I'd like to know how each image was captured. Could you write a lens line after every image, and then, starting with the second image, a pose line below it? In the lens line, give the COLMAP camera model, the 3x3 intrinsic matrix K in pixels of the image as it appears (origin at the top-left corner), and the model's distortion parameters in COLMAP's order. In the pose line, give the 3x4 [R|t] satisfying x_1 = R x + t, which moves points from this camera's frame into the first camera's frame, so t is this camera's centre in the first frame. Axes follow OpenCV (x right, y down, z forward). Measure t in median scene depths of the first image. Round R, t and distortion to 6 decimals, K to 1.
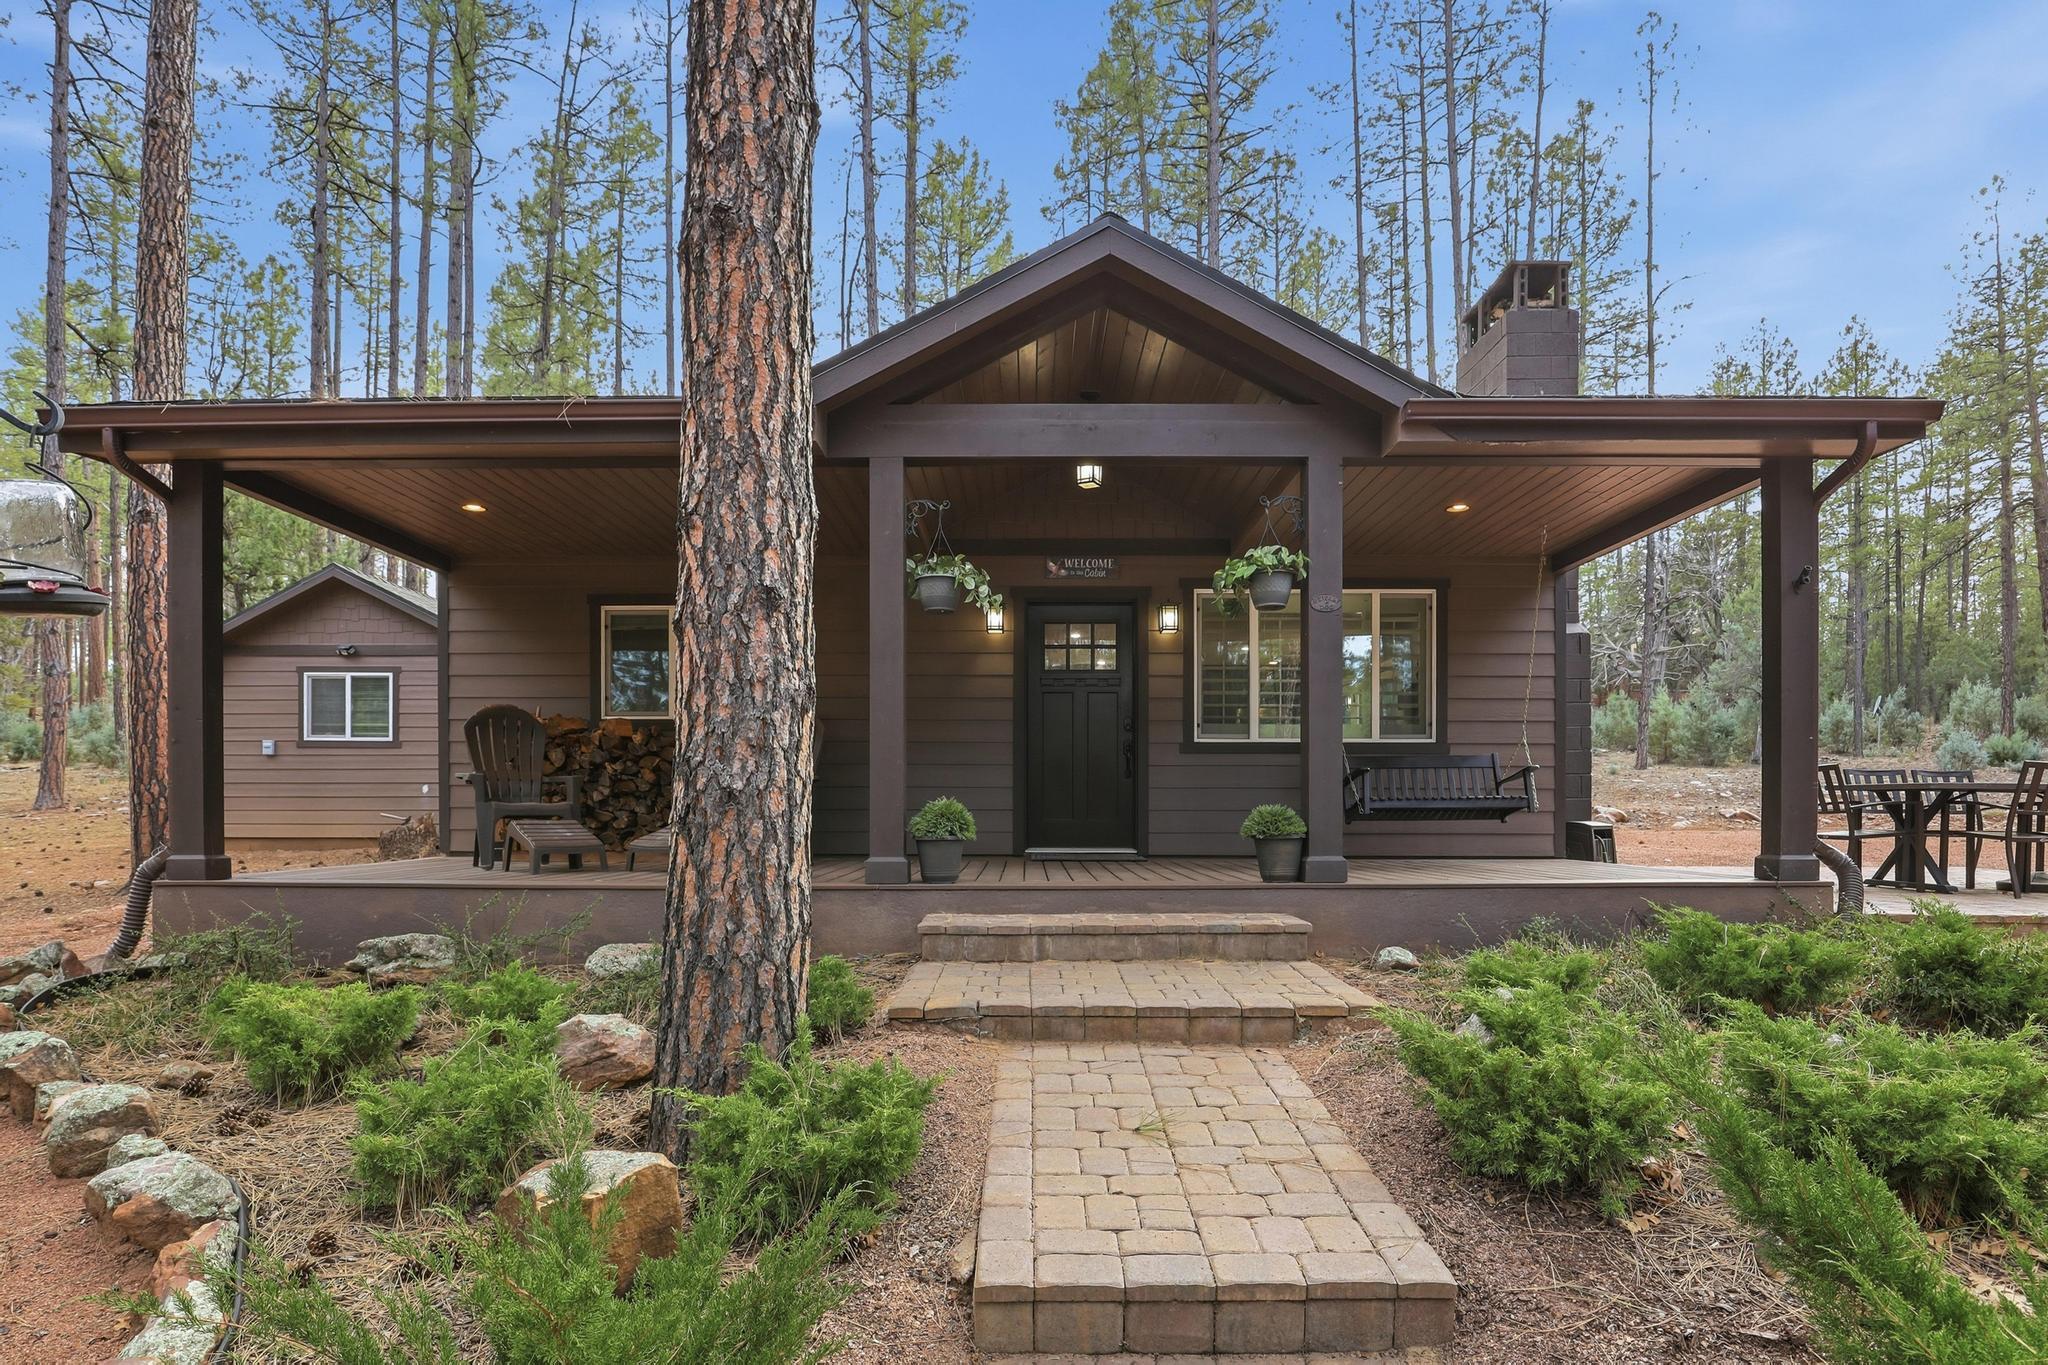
lens RADIAL K [[1105.8, 0, 1024.6], [0, 1105.8, 811.8], [0, 0, 1]] dist [-0.018138, -0.000200]
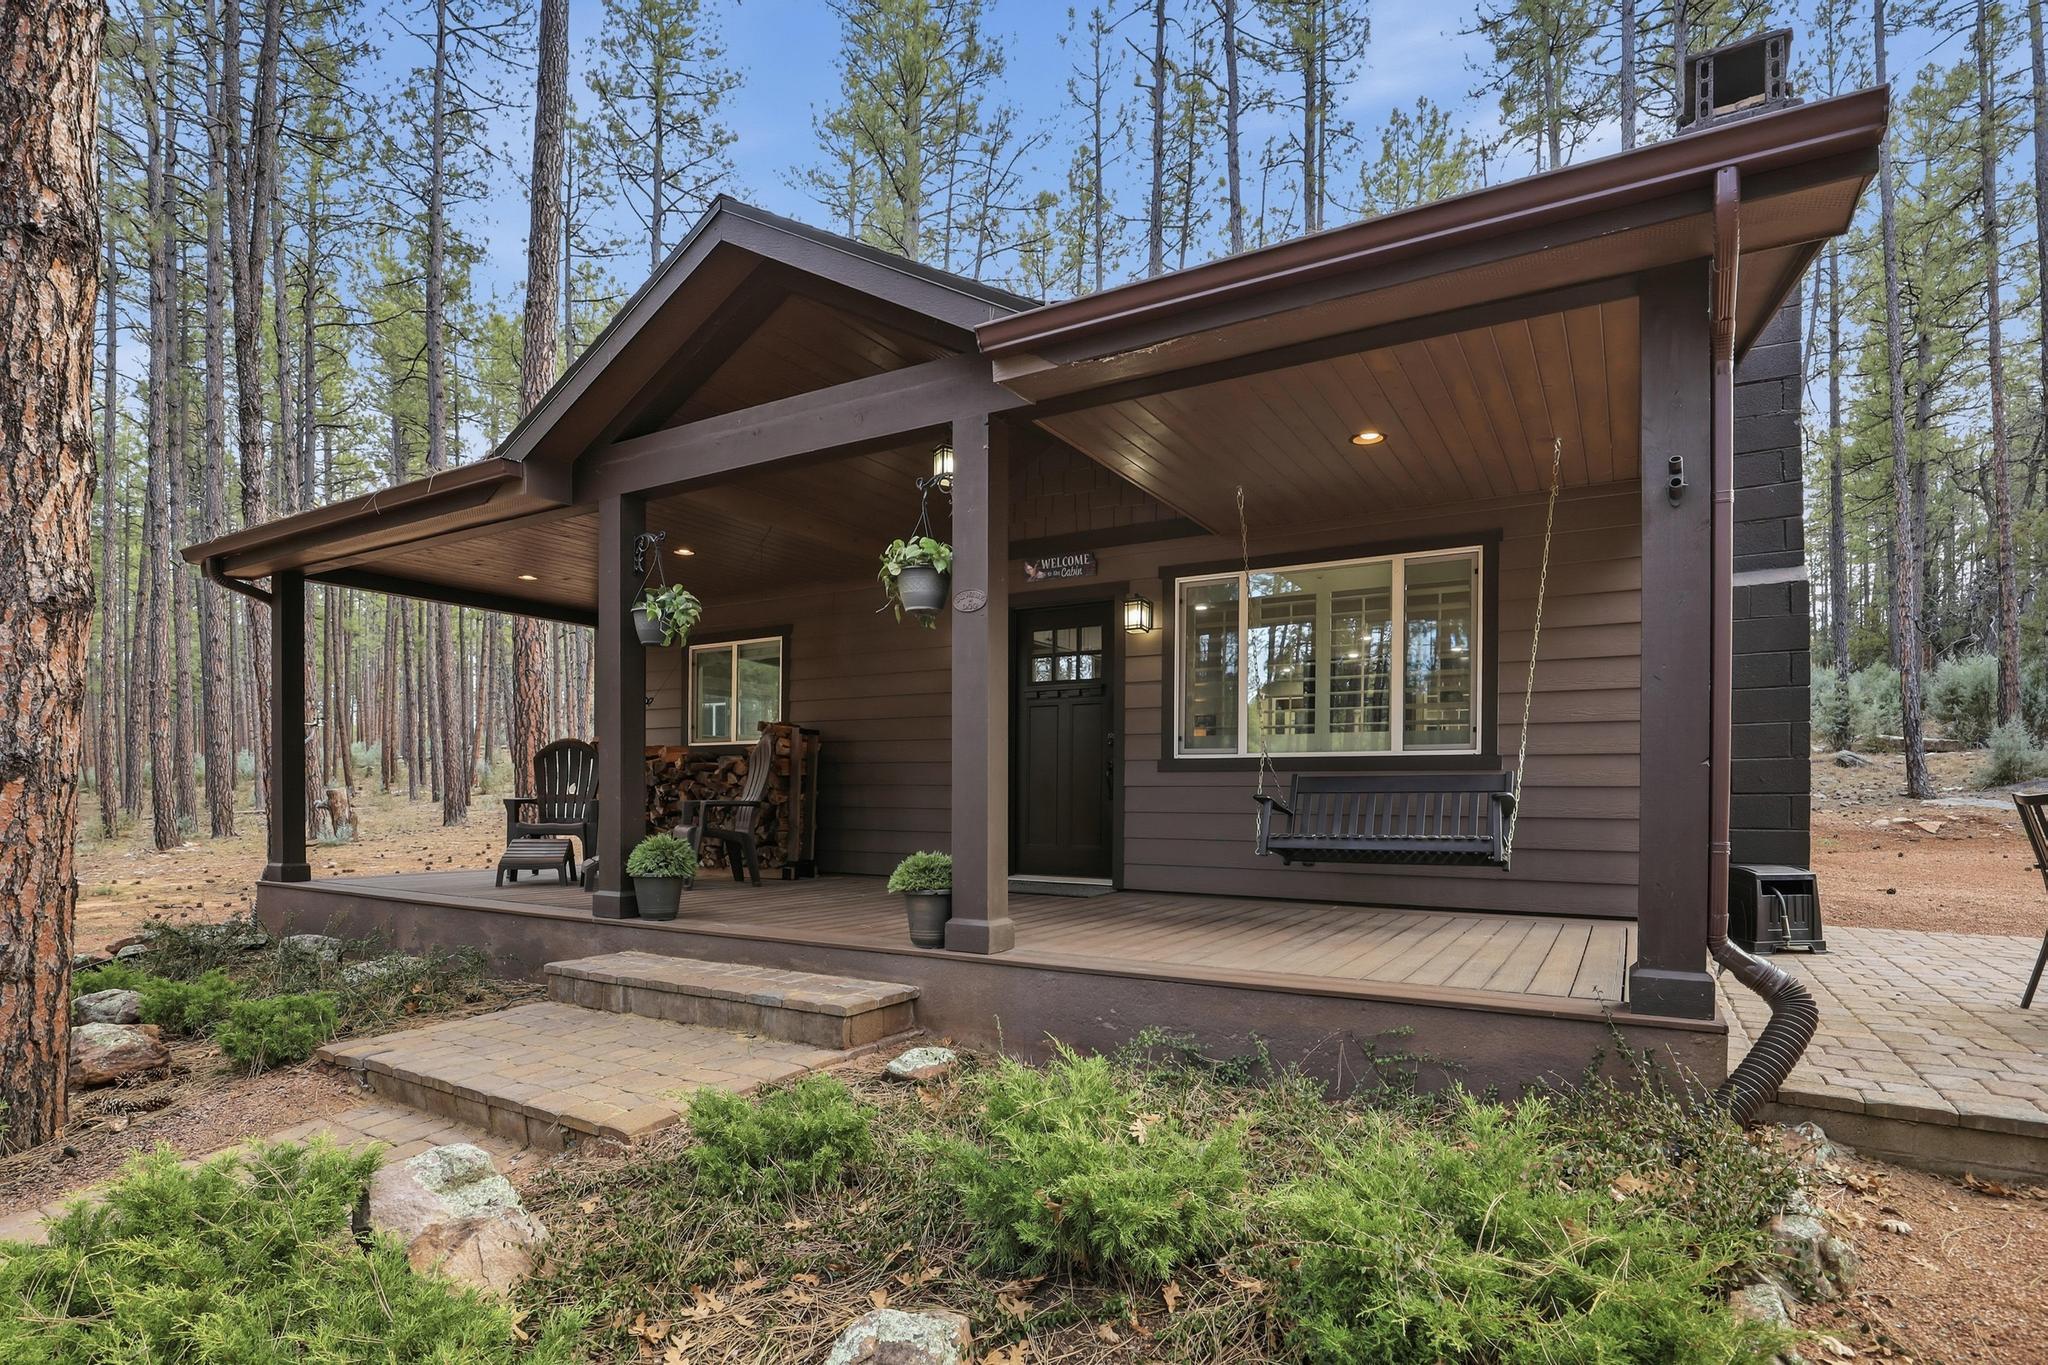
lens RADIAL K [[1049.2, 0, 1022.1], [0, 1049.2, 809.0], [0, 0, 1]] dist [-0.024762, -0.000529]
pose [[0.859666, 0.010029, -0.510757, 0.465136], [-0.006737, 0.999943, 0.008295, -0.030330], [0.510811, -0.003690, 0.859685, 0.247606]]
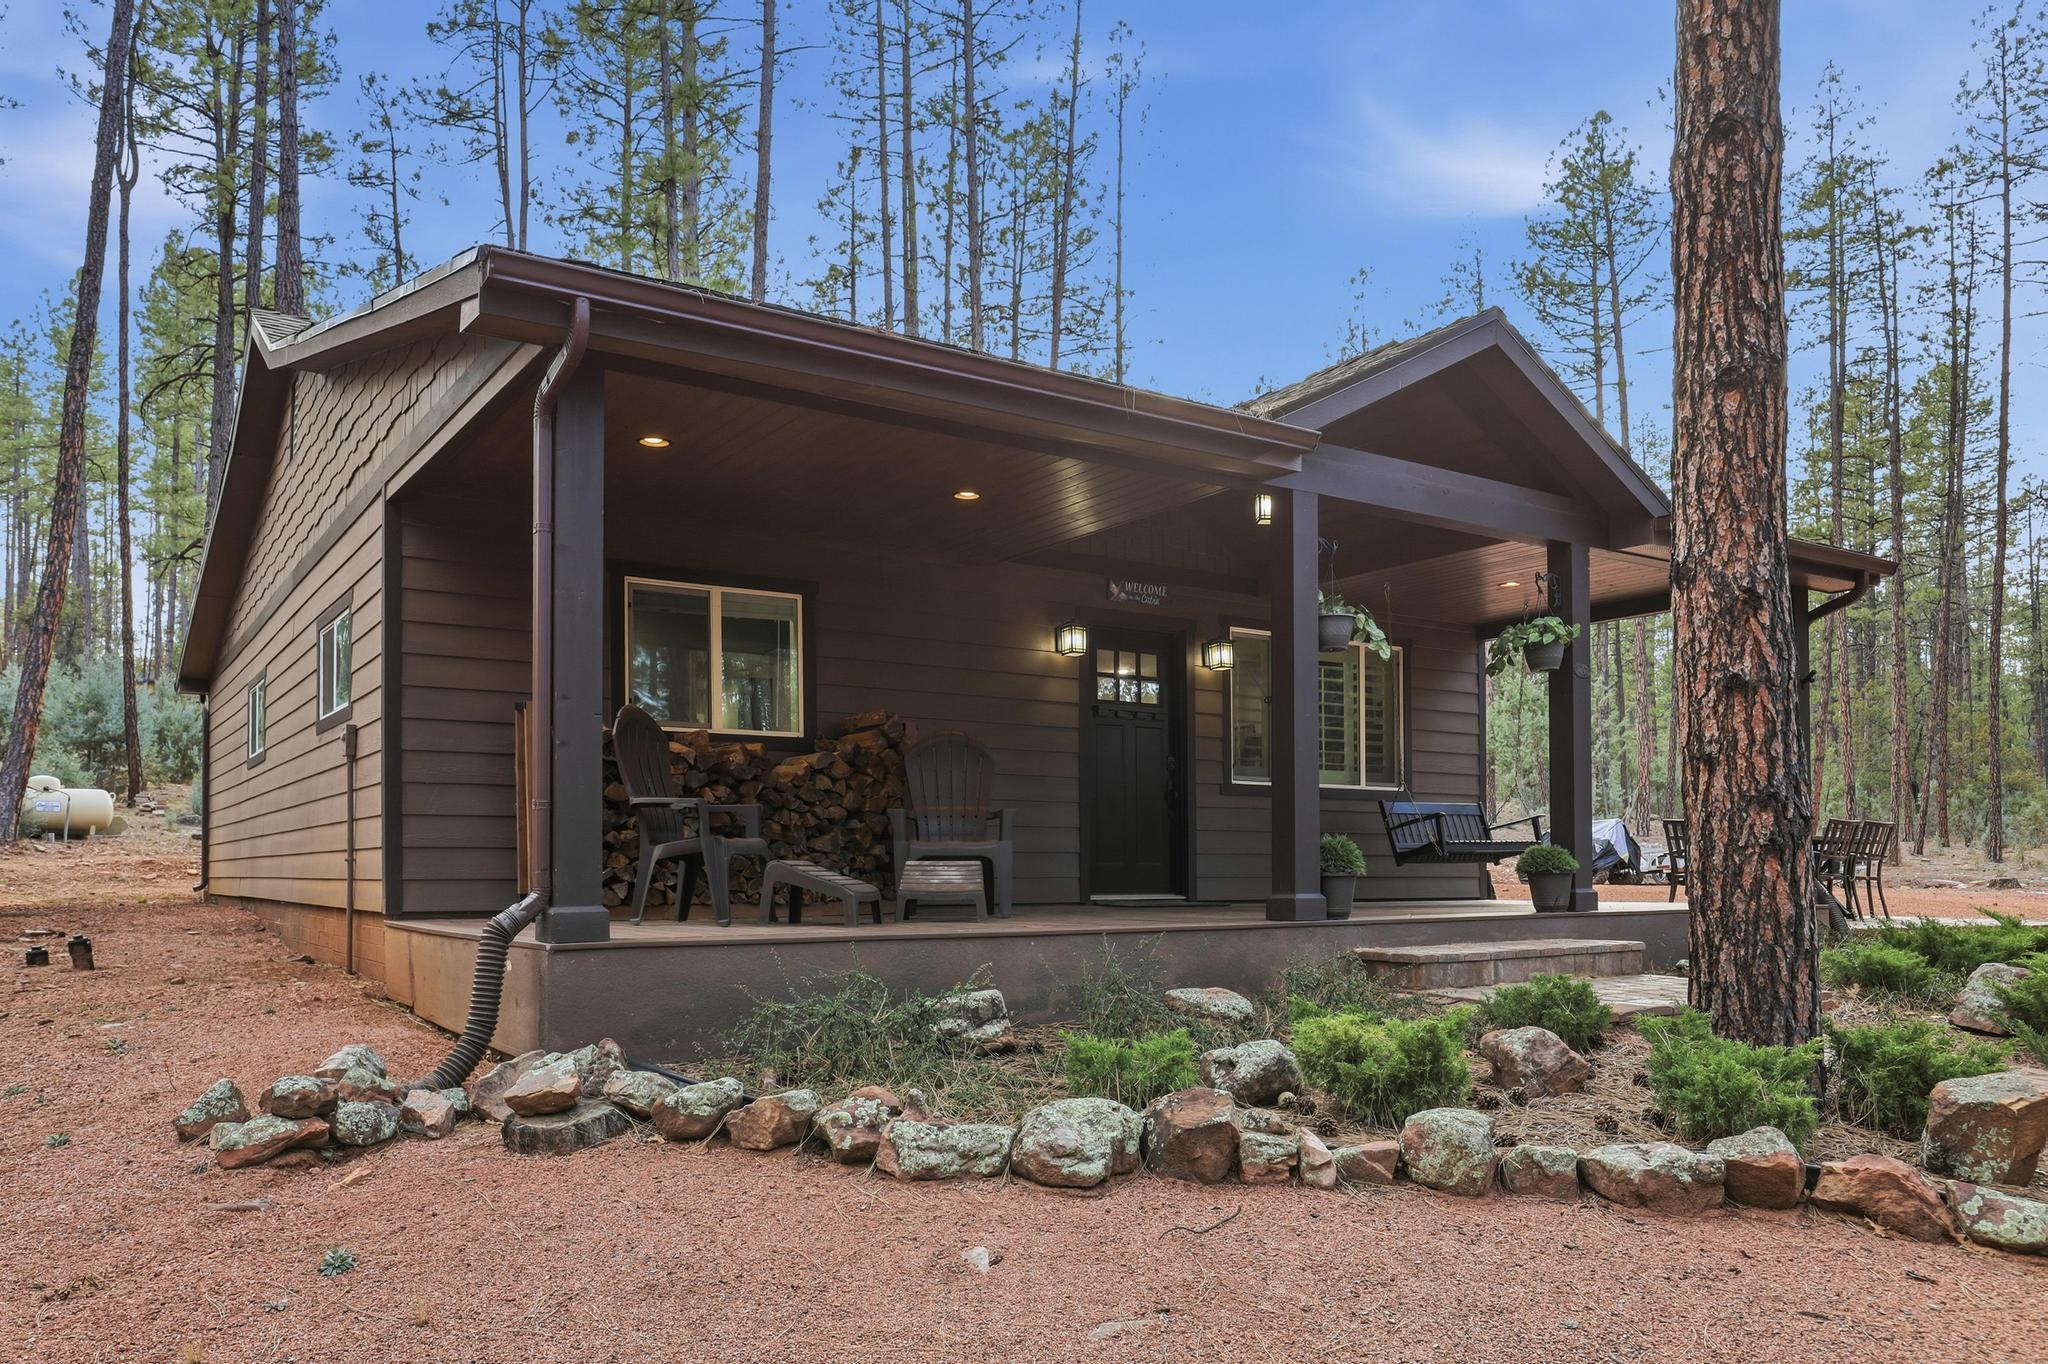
lens RADIAL K [[1463.6, 0, 1023.8], [0, 1463.6, 821.0], [0, 0, 1]] dist [-0.005634, -0.001528]
pose [[0.833131, 0.017743, 0.552791, -0.706734], [0.002475, 0.999356, -0.035807, 0.014900], [-0.553070, 0.031200, 0.832550, 0.033576]]
